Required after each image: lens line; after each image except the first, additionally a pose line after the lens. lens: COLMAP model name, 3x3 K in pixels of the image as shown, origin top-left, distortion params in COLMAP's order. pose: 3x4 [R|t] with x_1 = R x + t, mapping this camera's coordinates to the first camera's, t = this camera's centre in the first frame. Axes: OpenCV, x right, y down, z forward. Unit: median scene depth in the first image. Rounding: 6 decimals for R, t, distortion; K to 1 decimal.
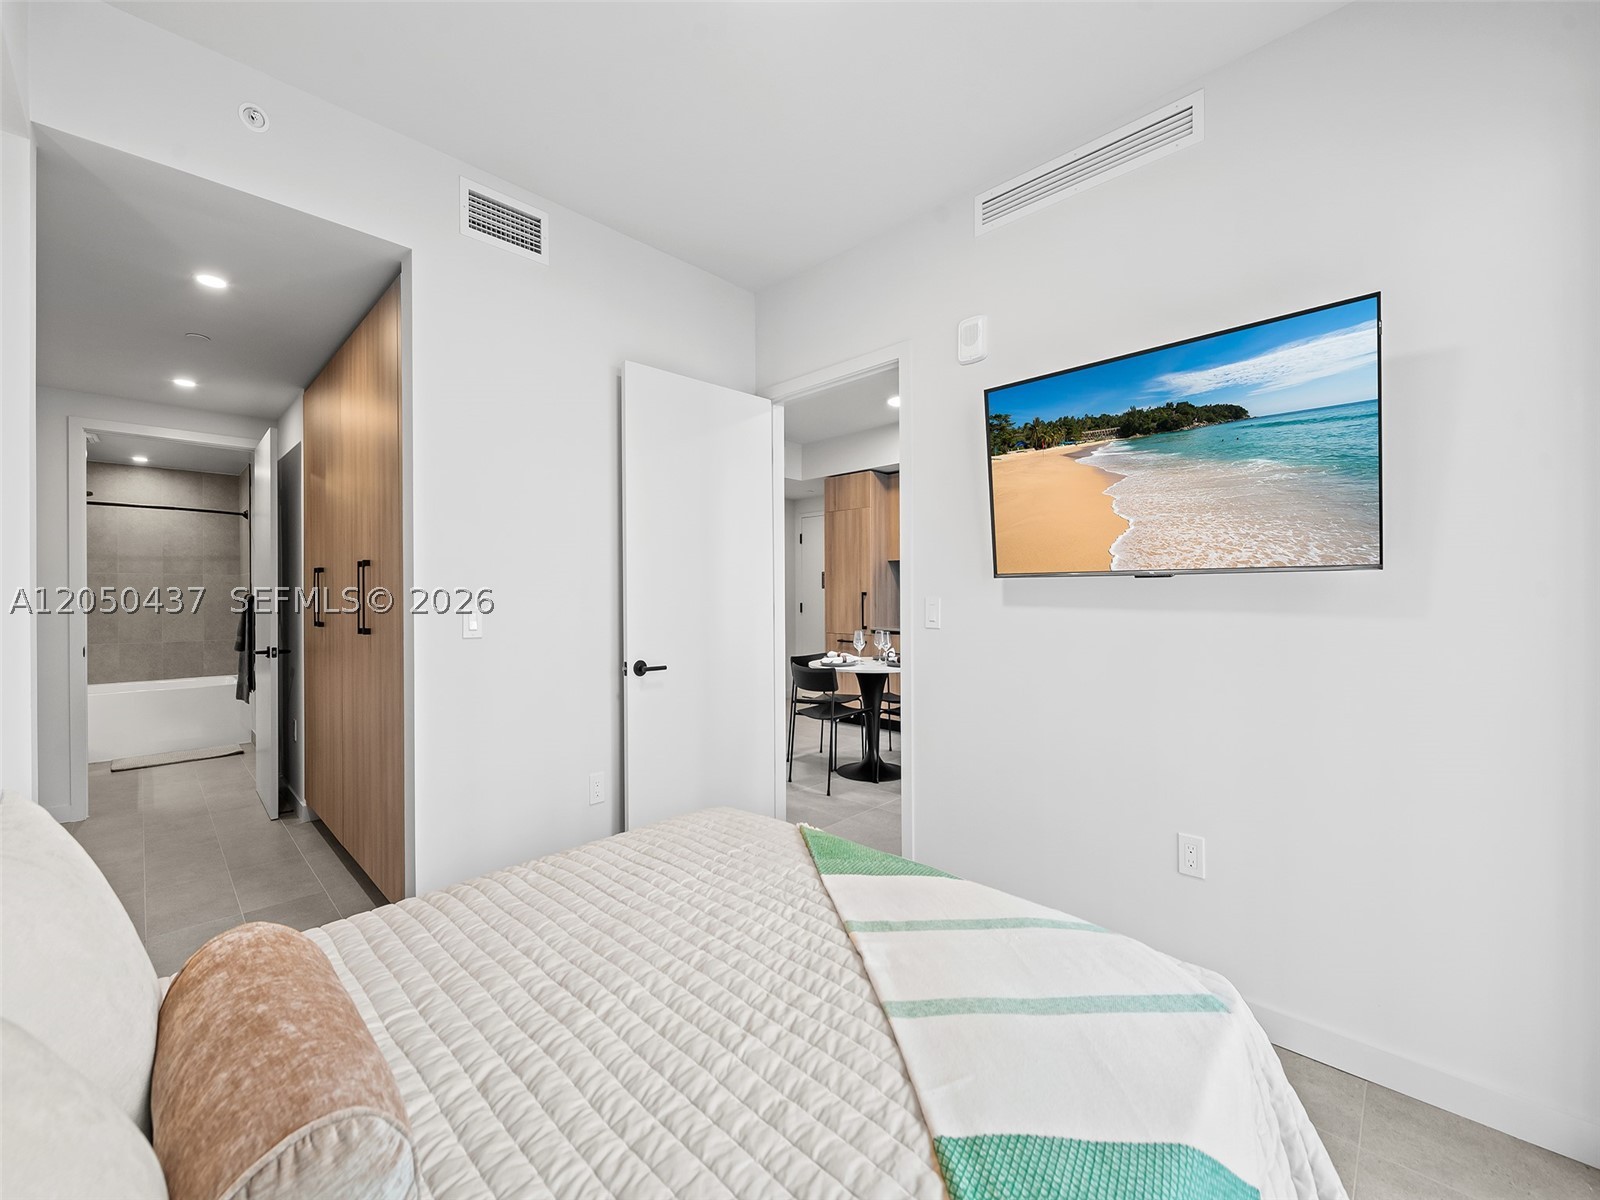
lens RADIAL K [[631.3, 0, 798.9], [0, 631.3, 596.5], [0, 0, 1]] dist [-0.001304, -0.004360]
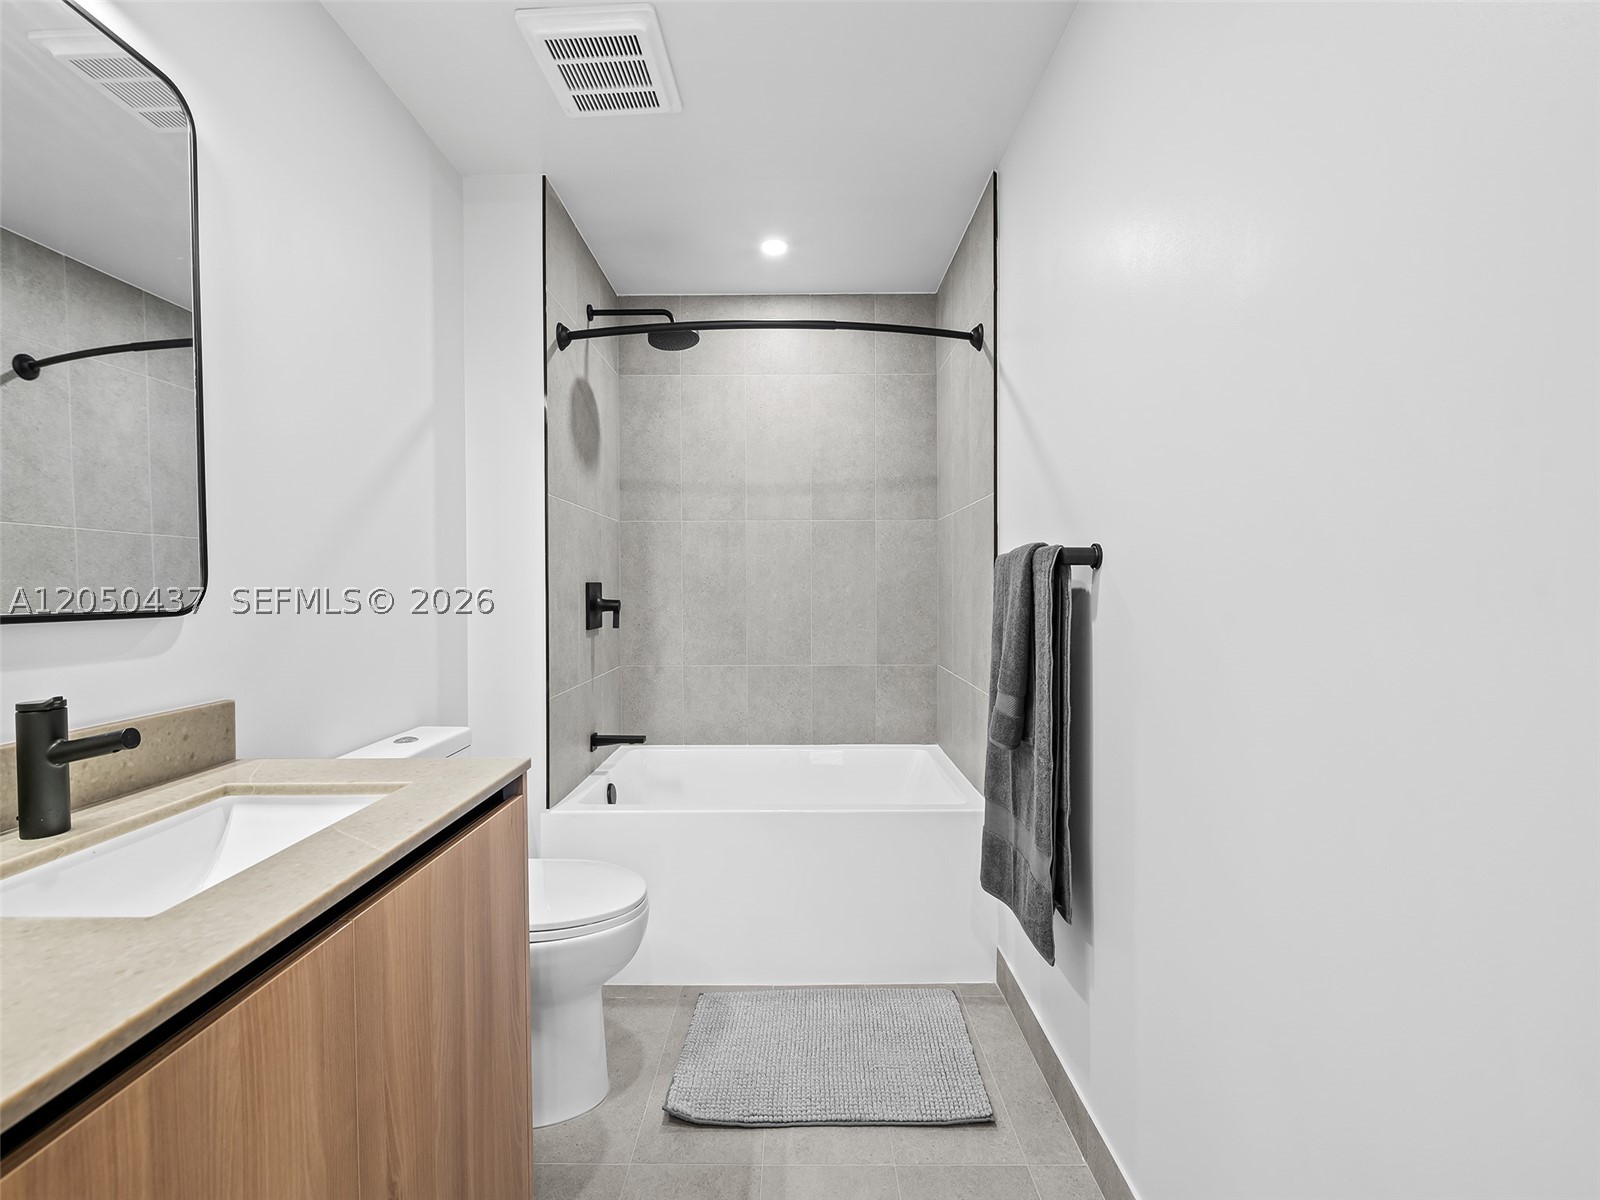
lens RADIAL K [[655.7, 0, 800.0], [0, 655.7, 600.0], [0, 0, 1]] dist [-0.000418, -0.004497]
pose [[0.694328, 0.016180, -0.719477, -0.759975], [0.002744, 0.999680, 0.025130, 0.012498], [0.719653, -0.019423, 0.694062, 0.743705]]
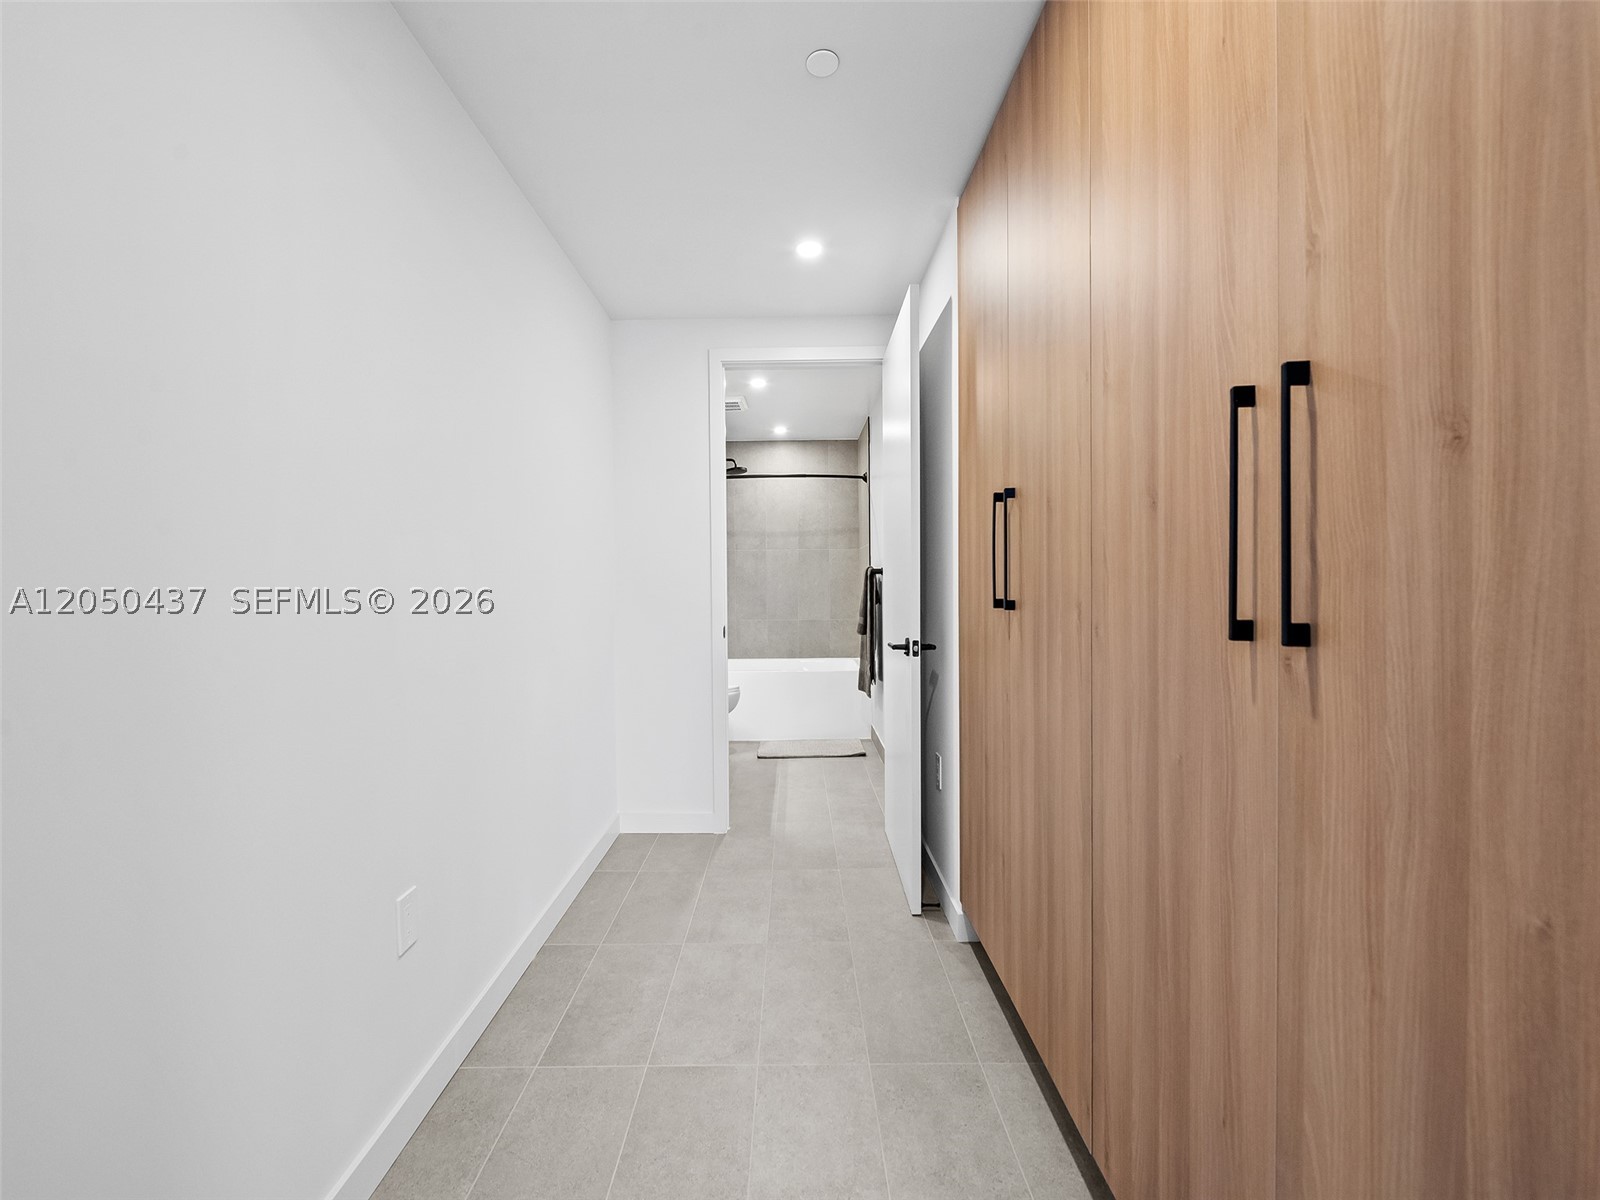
lens RADIAL K [[681.6, 0, 800.0], [0, 681.6, 600.0], [0, 0, 1]] dist [0.000078, 0.000122]
pose [[0.696548, 0.015508, -0.717342, -0.289807], [0.006405, 0.999592, 0.027829, 0.014473], [0.717481, -0.023979, 0.696165, 0.302696]]
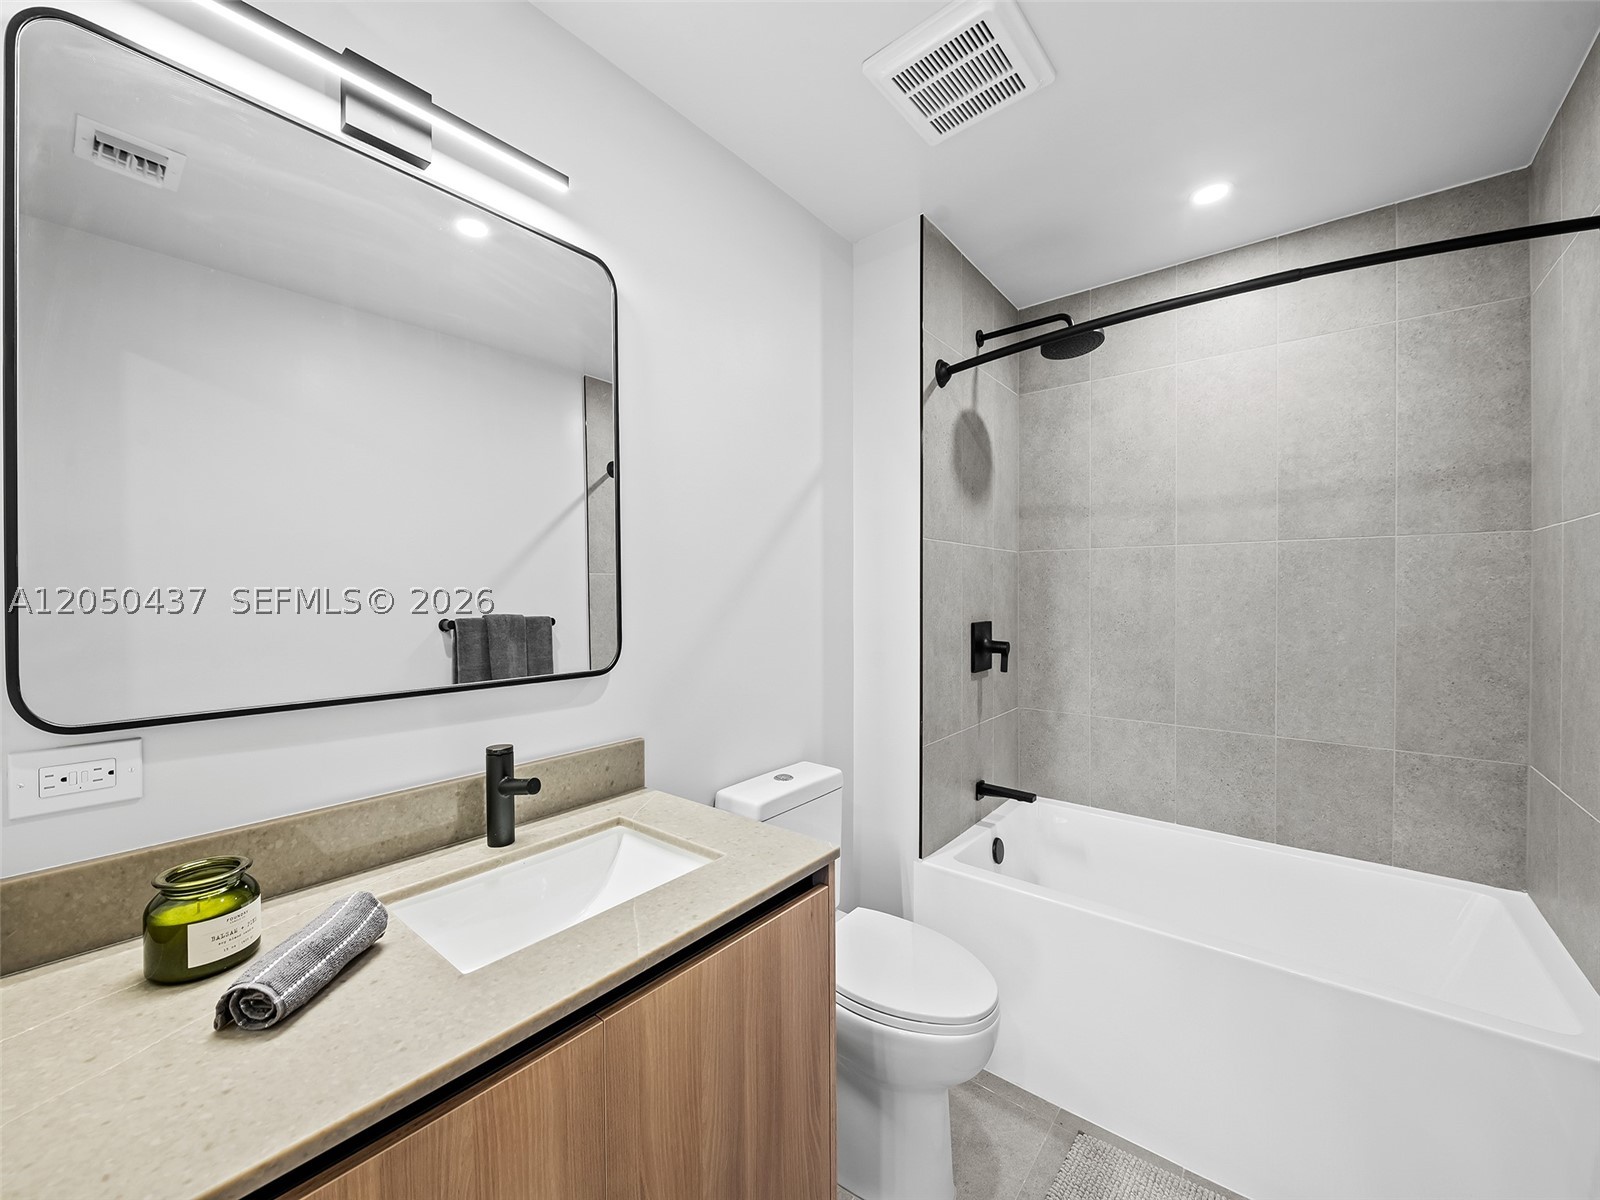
lens RADIAL K [[631.3, 0, 798.9], [0, 631.3, 596.5], [0, 0, 1]] dist [-0.001304, -0.004360]
pose [[0.080499, 0.016503, -0.996618, -0.785362], [0.004844, 0.999845, 0.016947, -0.014636], [0.996743, -0.006191, 0.080406, 0.807844]]
